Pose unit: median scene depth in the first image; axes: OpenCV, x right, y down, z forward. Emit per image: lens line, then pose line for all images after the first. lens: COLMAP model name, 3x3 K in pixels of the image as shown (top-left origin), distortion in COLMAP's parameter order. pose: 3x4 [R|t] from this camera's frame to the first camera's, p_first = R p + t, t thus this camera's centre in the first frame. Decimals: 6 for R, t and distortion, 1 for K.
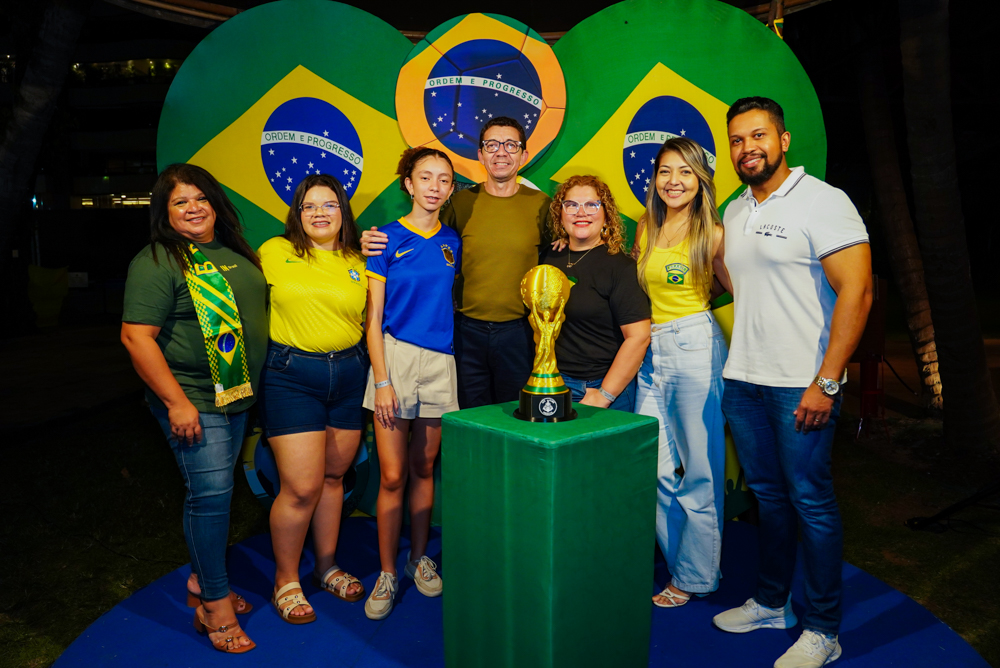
lens RADIAL K [[756.8, 0, 505.7], [0, 756.8, 327.7], [0, 0, 1]] dist [-0.120701, 0.081492]
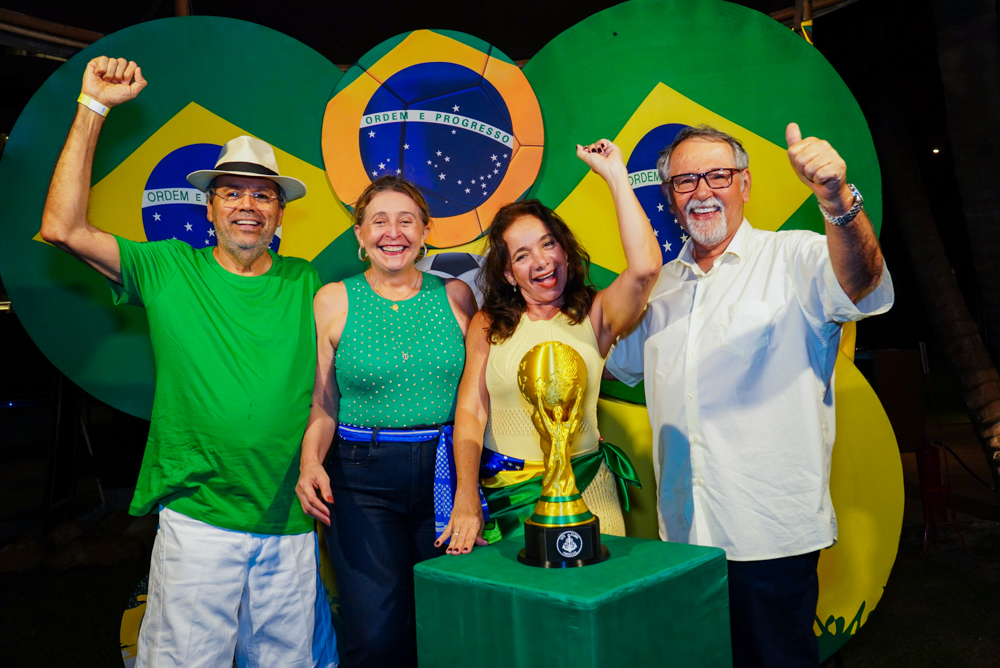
lens RADIAL K [[889.6, 0, 507.6], [0, 889.6, 325.1], [0, 0, 1]] dist [-0.051227, 0.094204]
pose [[0.996498, -0.051441, 0.065914, -0.027799], [0.059168, 0.990860, -0.121225, 0.000662], [-0.059075, 0.124700, 0.990434, 0.113563]]
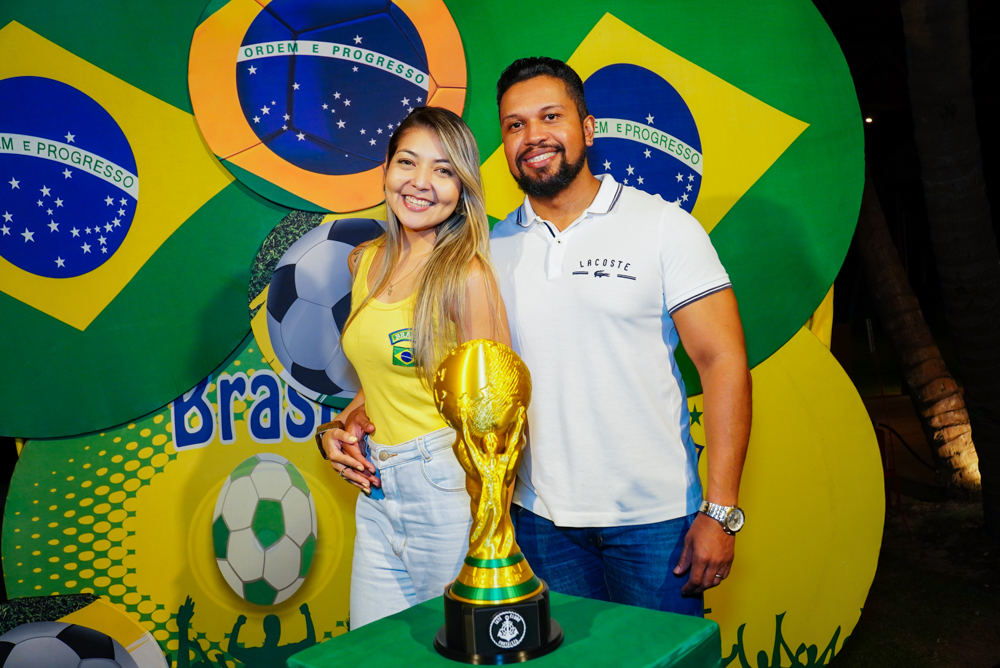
lens RADIAL K [[889.6, 0, 506.2], [0, 889.6, 330.1], [0, 0, 1]] dist [-0.051227, 0.094204]
pose [[0.986836, -0.059291, 0.150465, -0.012330], [0.071689, 0.994345, -0.078355, -0.027448], [-0.144969, 0.088110, 0.985505, 0.271623]]
